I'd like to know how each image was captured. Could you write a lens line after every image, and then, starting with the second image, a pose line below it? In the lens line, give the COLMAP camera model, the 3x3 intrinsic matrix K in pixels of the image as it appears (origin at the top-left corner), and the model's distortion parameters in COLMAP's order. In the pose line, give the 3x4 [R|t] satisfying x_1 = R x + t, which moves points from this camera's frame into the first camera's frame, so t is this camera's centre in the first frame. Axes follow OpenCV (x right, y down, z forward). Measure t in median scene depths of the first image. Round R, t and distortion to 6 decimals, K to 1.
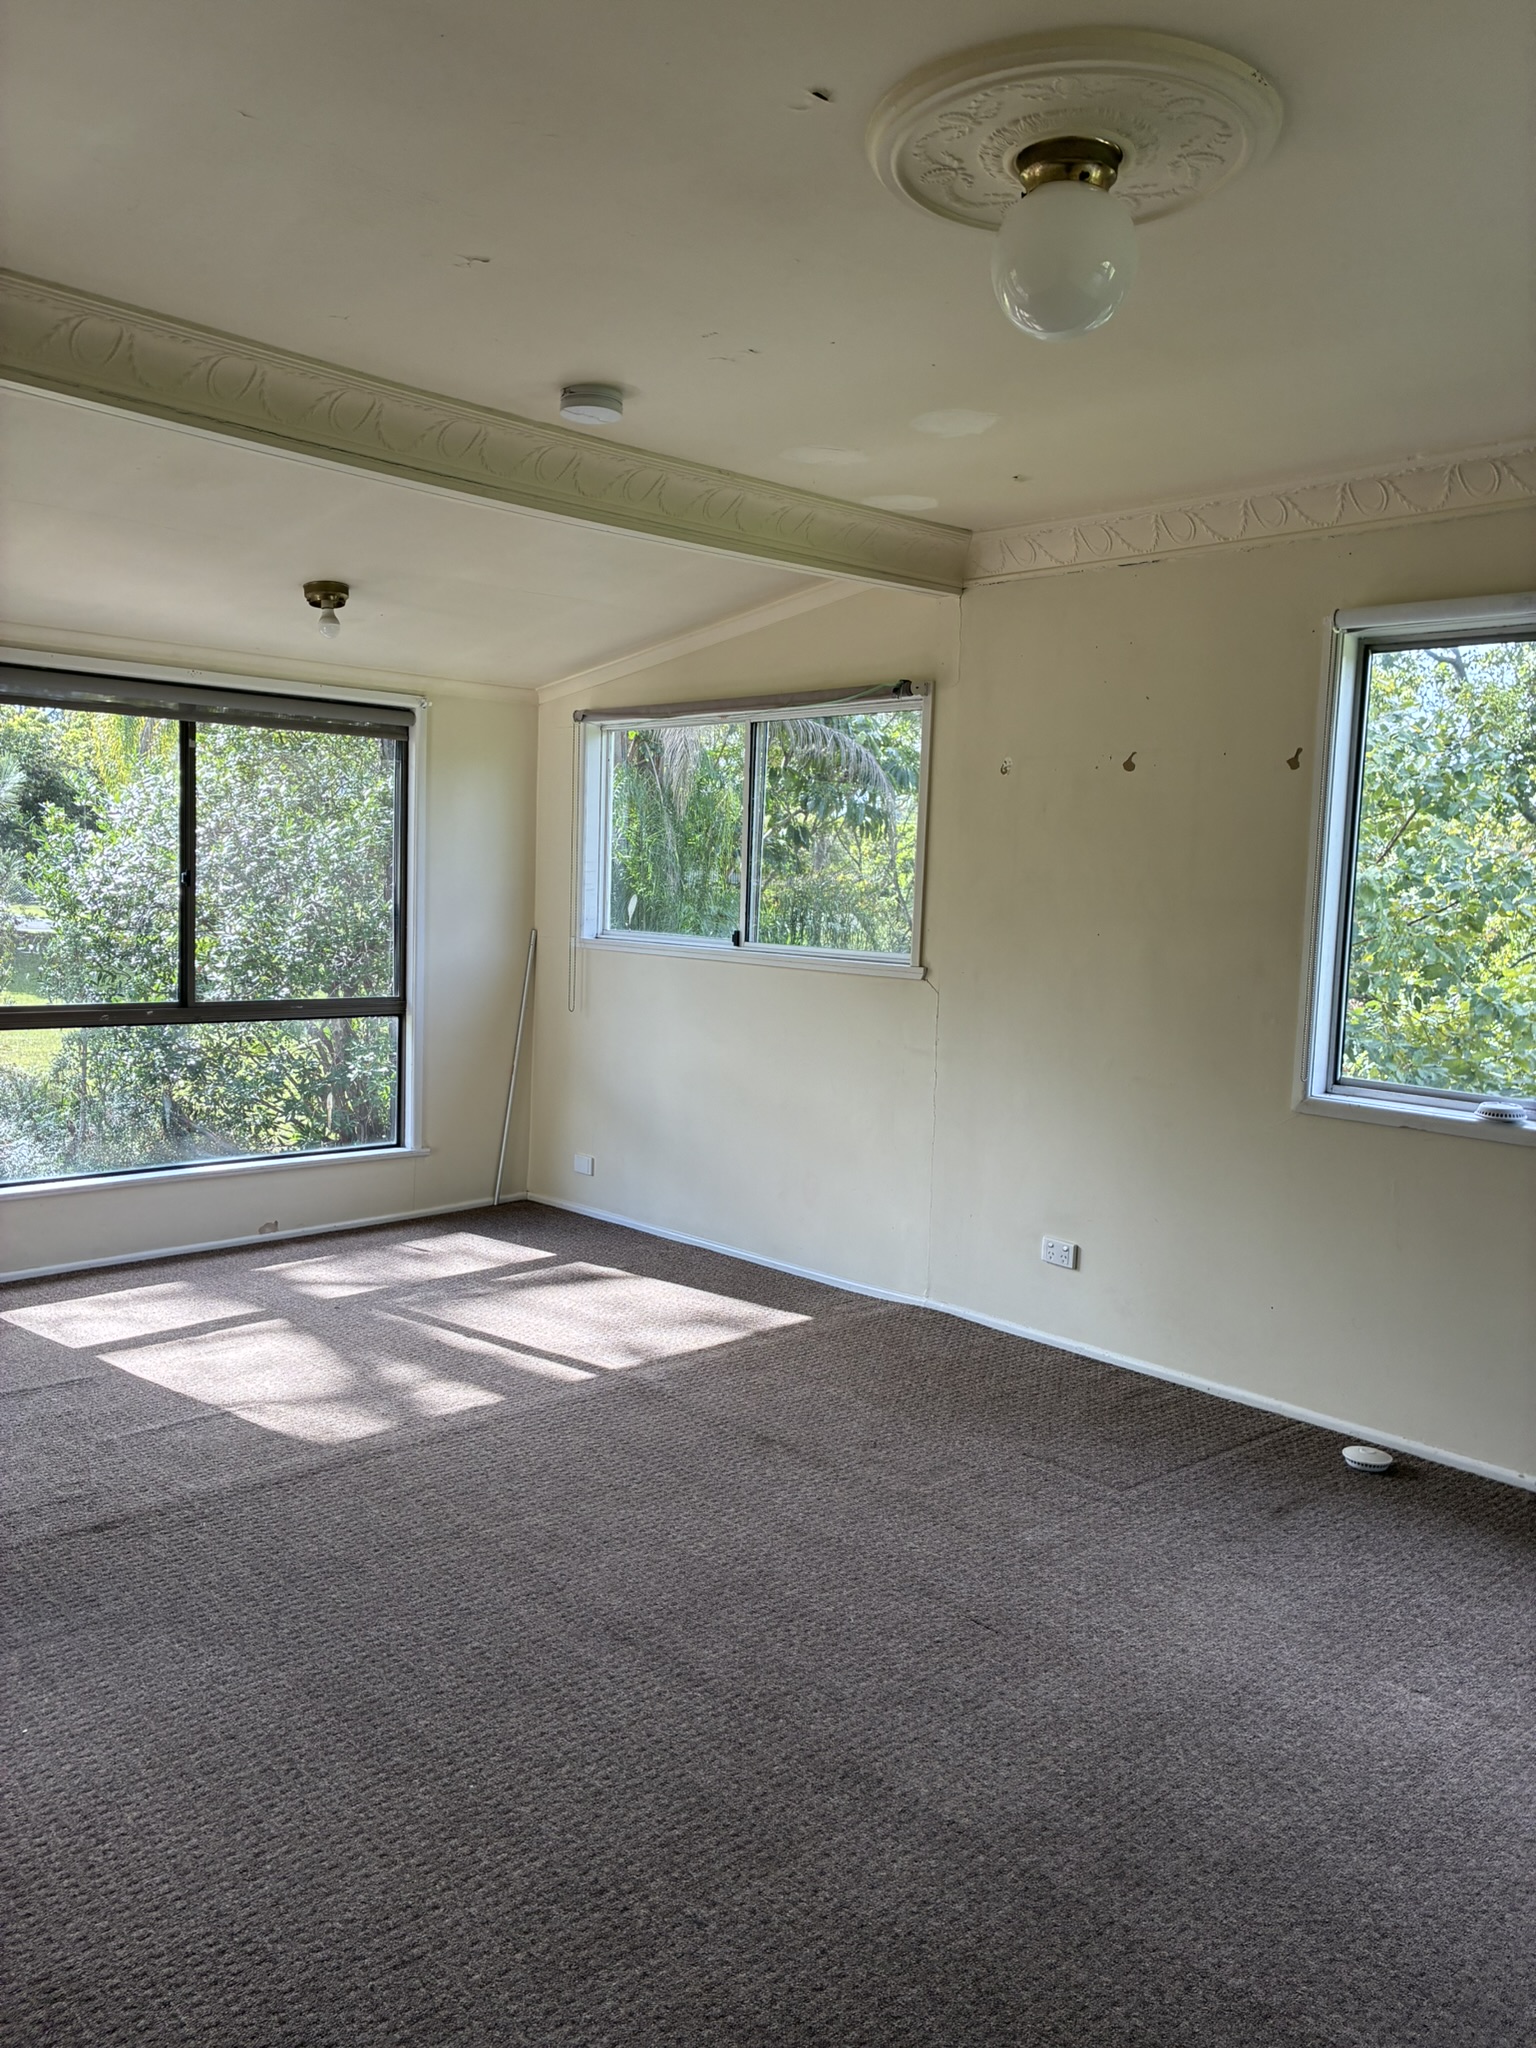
lens RADIAL K [[1575.4, 0, 764.5], [0, 1575.4, 1034.1], [0, 0, 1]] dist [0.026407, -0.015206]
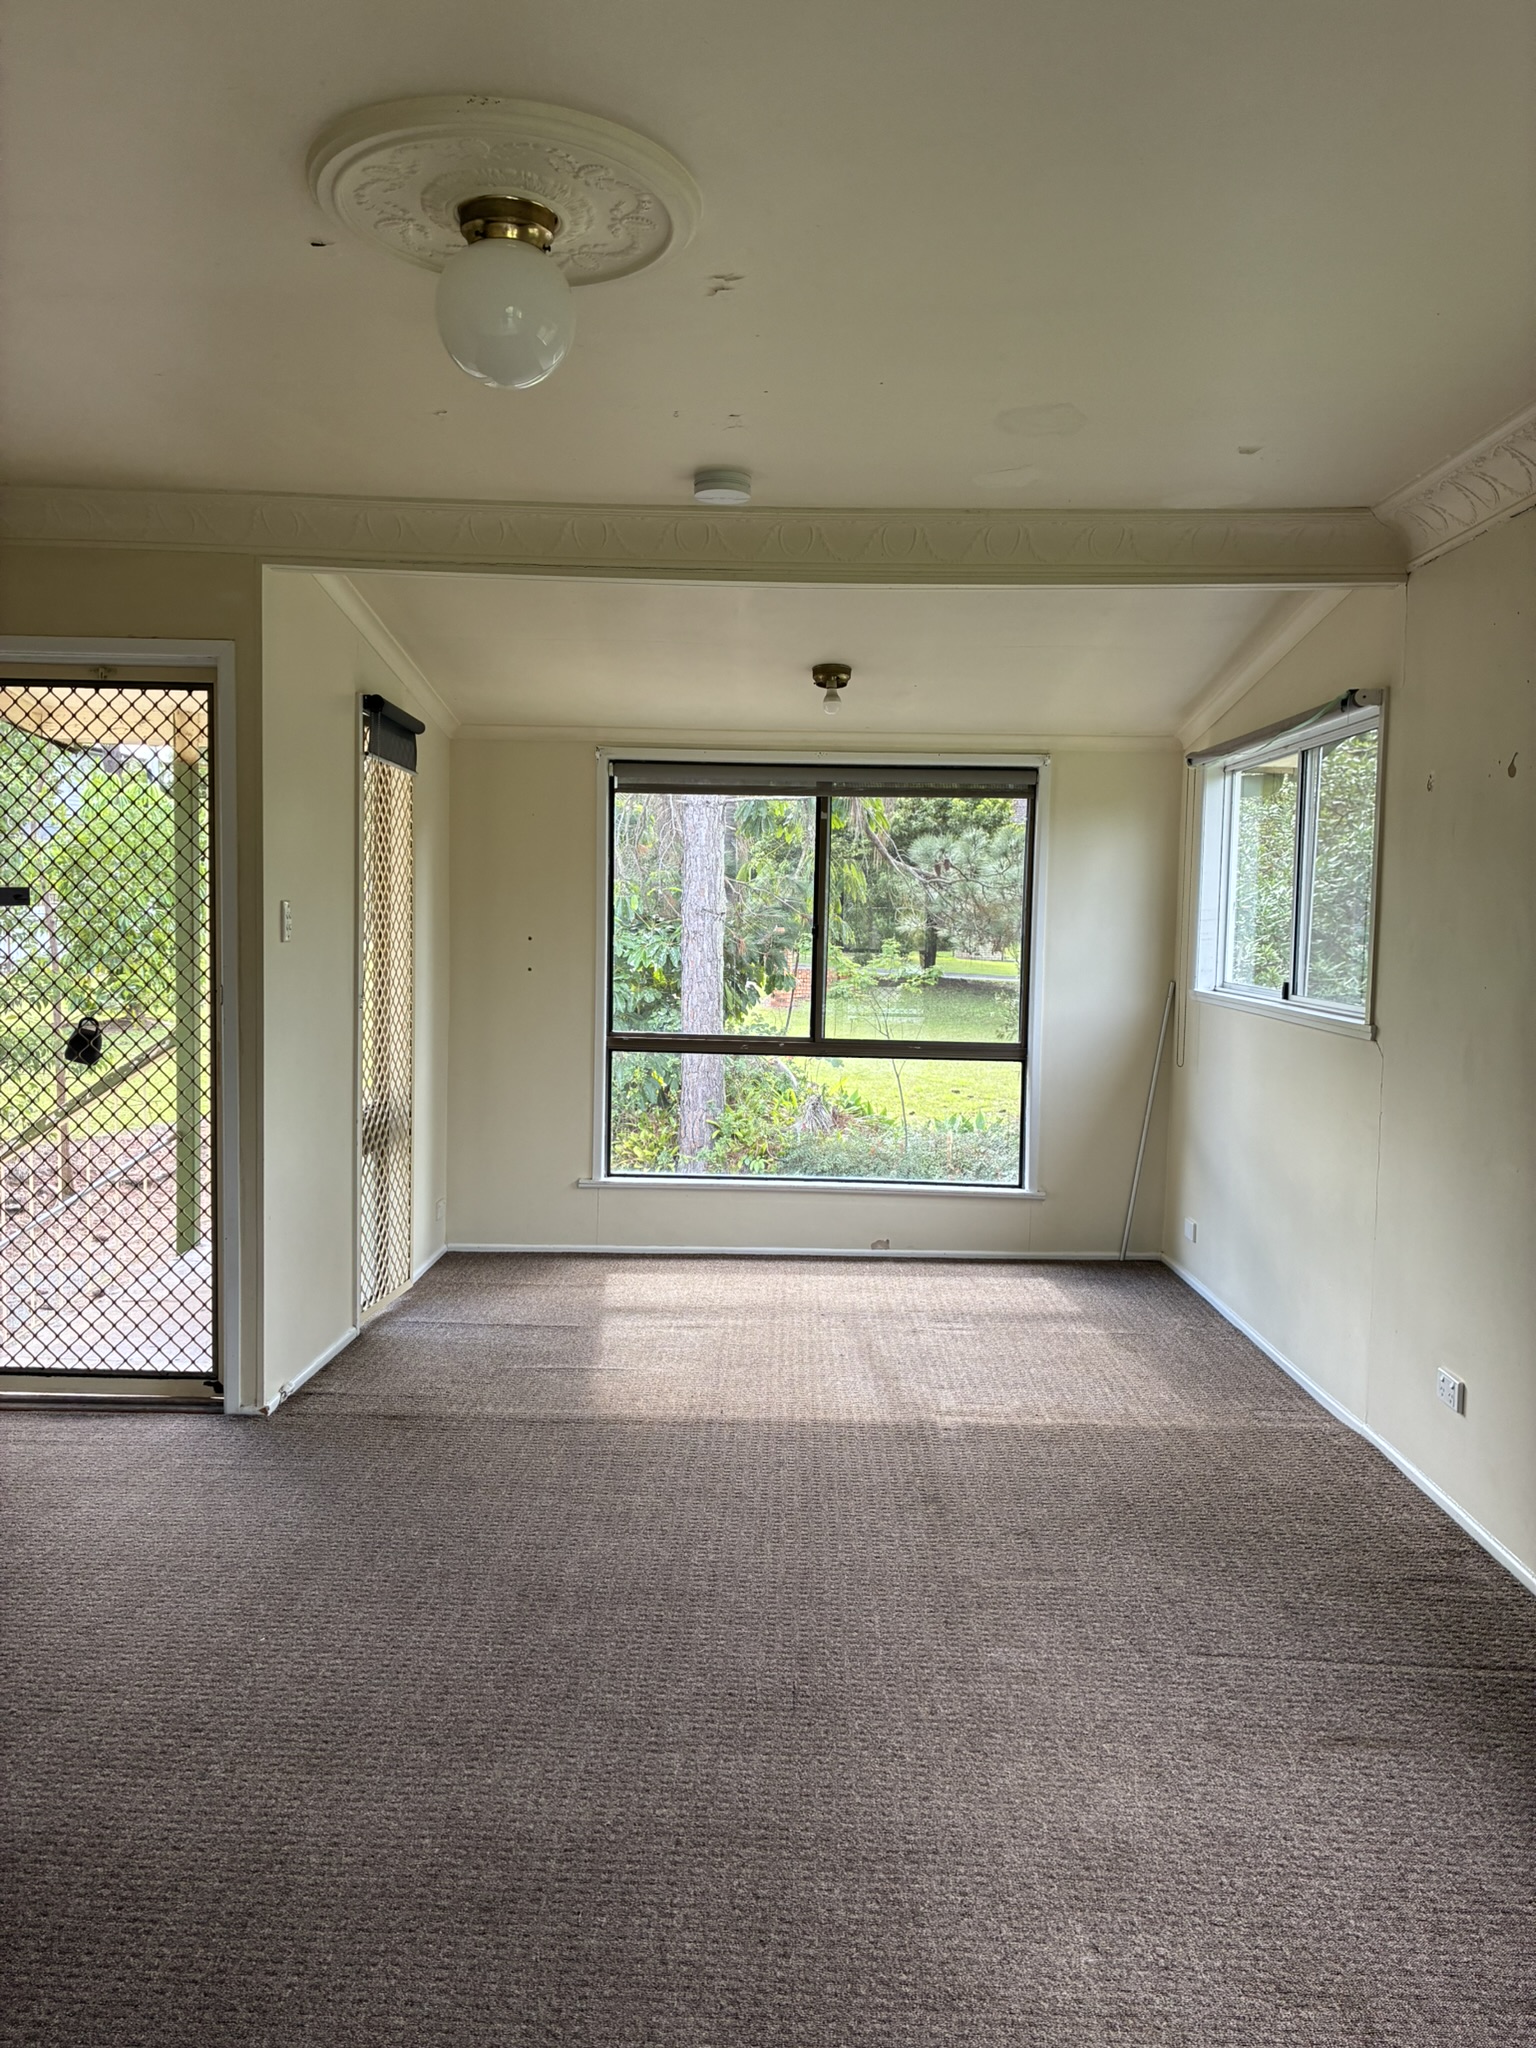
lens RADIAL K [[1575.4, 0, 765.7], [0, 1575.4, 1016.8], [0, 0, 1]] dist [0.026407, -0.015206]
pose [[0.711032, 0.030010, -0.702519, 0.486472], [-0.067094, 0.997426, -0.025299, -0.004266], [0.699952, 0.065123, 0.711215, 0.182639]]
